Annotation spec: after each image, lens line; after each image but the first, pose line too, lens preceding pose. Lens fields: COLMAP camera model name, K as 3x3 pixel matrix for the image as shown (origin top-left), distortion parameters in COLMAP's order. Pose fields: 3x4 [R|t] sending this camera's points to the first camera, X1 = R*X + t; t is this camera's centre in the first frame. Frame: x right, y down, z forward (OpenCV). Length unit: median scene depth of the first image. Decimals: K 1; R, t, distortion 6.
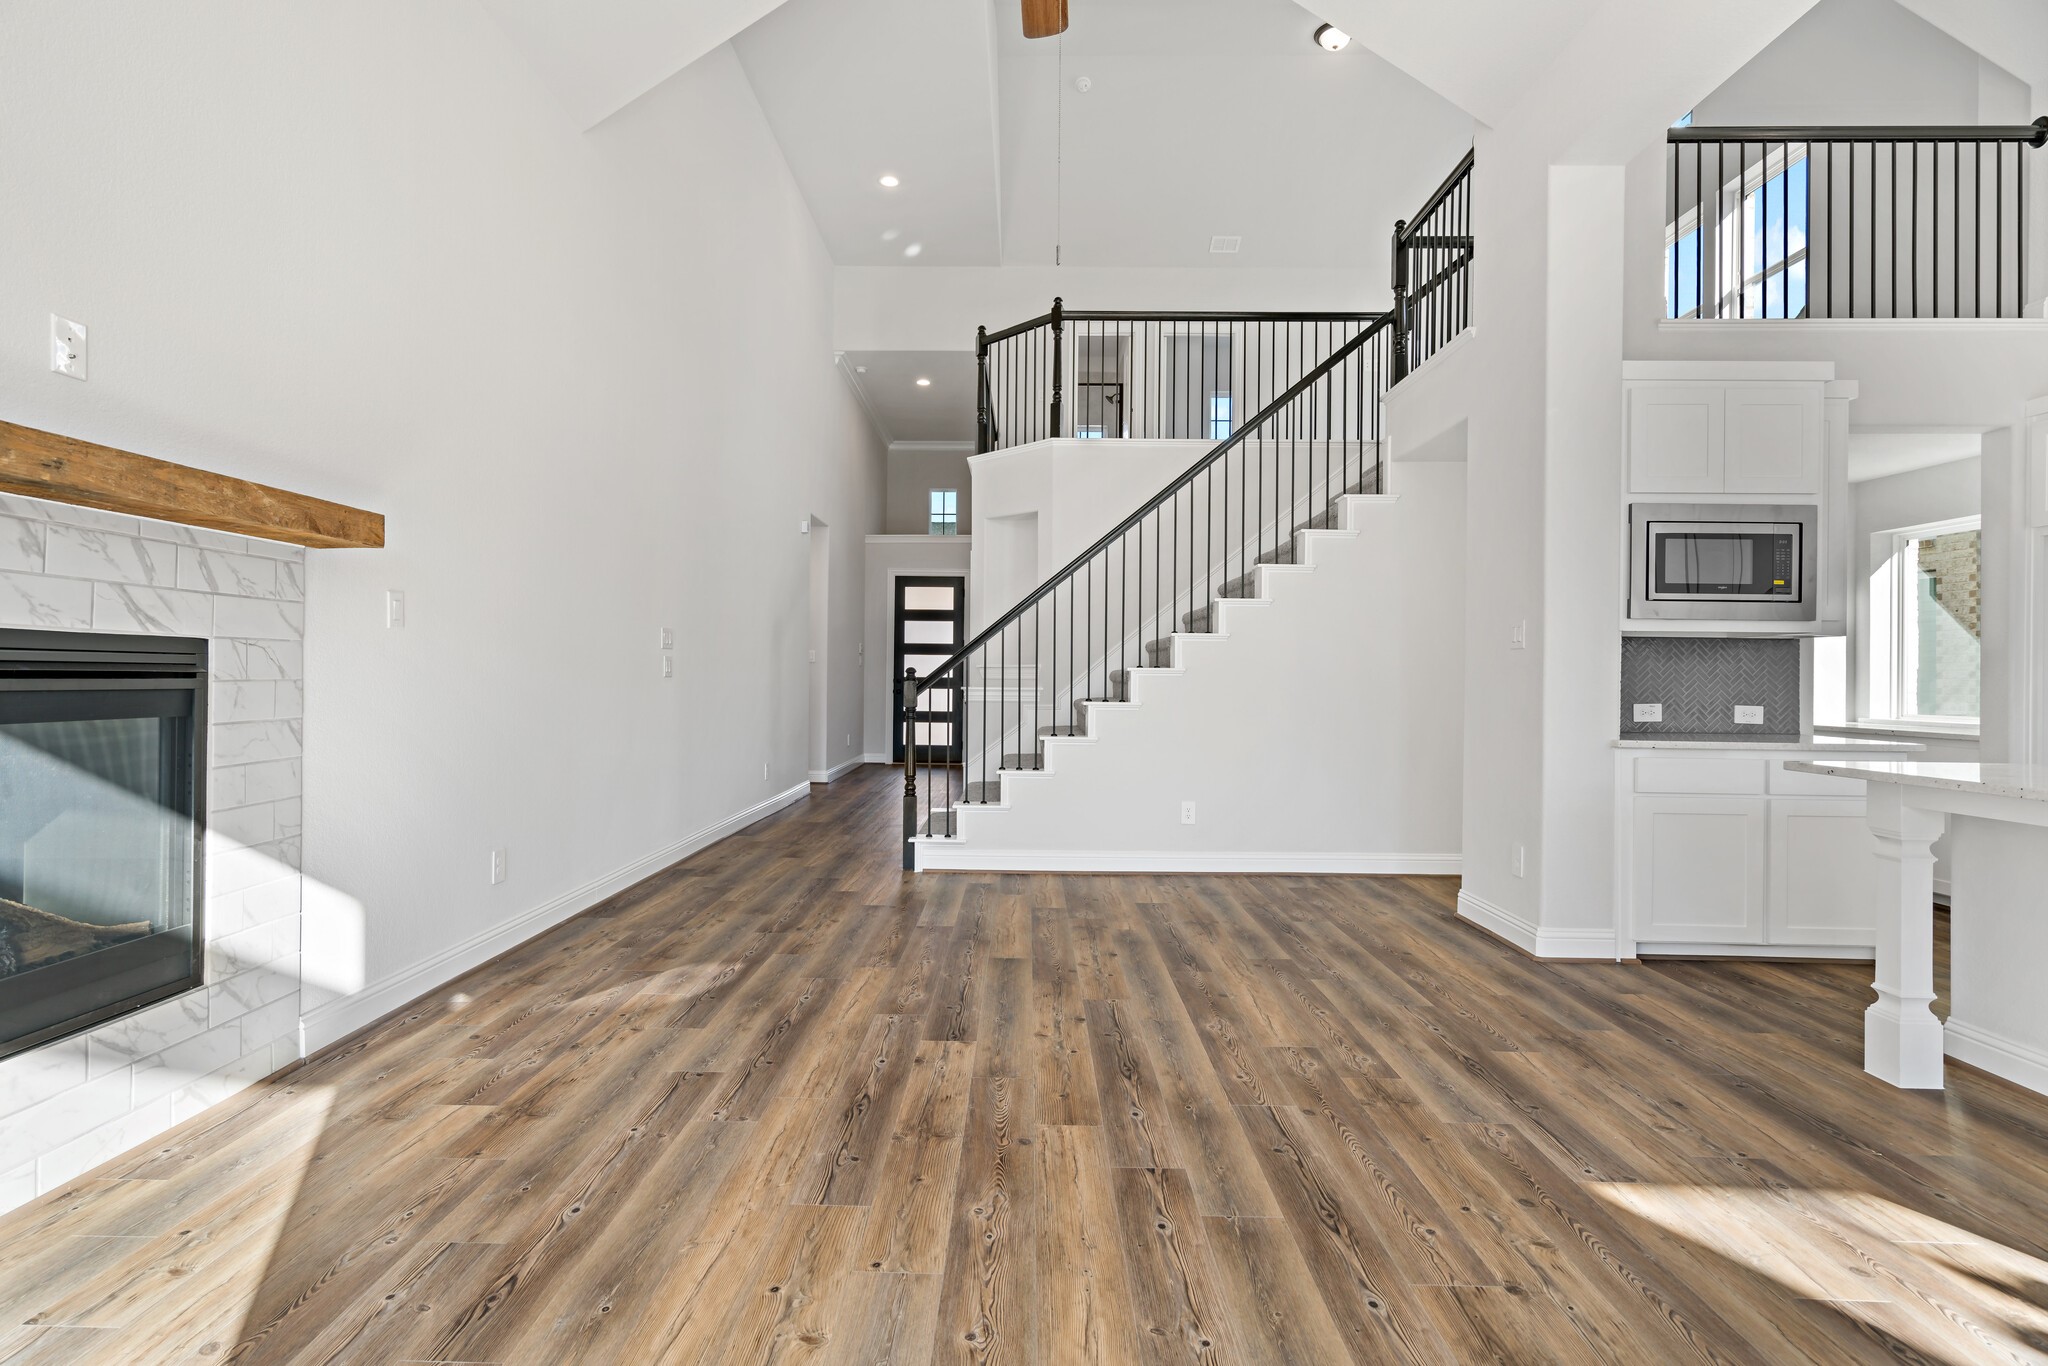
lens RADIAL K [[987.2, 0, 996.4], [0, 987.2, 668.2], [0, 0, 1]] dist [-0.001621, 0.005014]
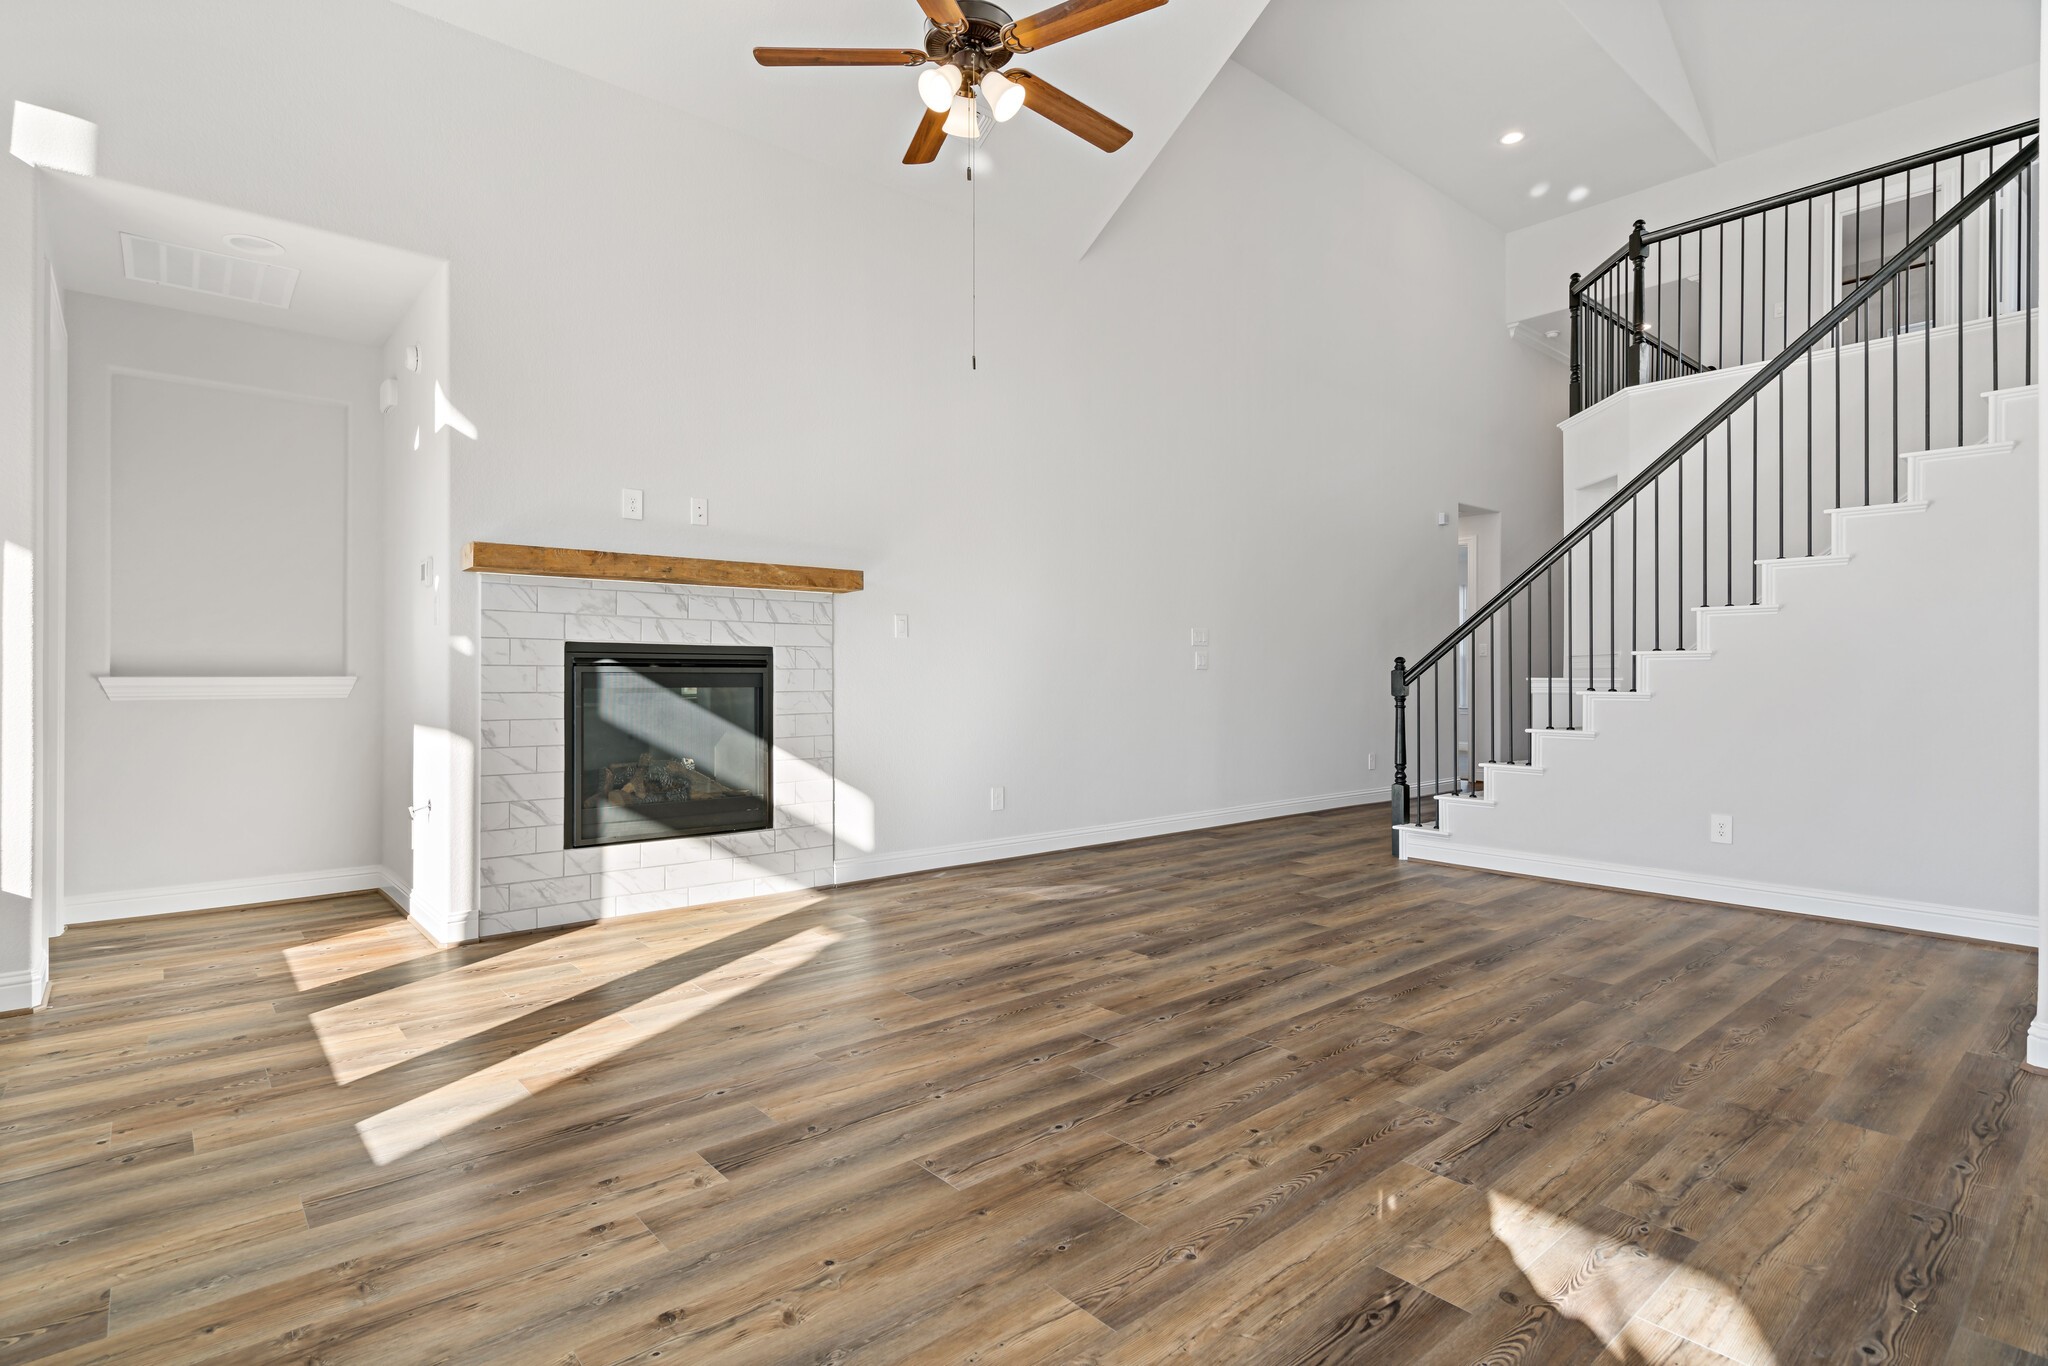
lens RADIAL K [[987.2, 0, 1003.1], [0, 987.2, 670.4], [0, 0, 1]] dist [-0.001621, 0.005014]
pose [[0.669721, -0.012251, -0.742511, 0.664463], [0.012035, 0.999912, -0.005643, 0.023159], [0.742515, -0.005157, 0.669810, 0.036860]]
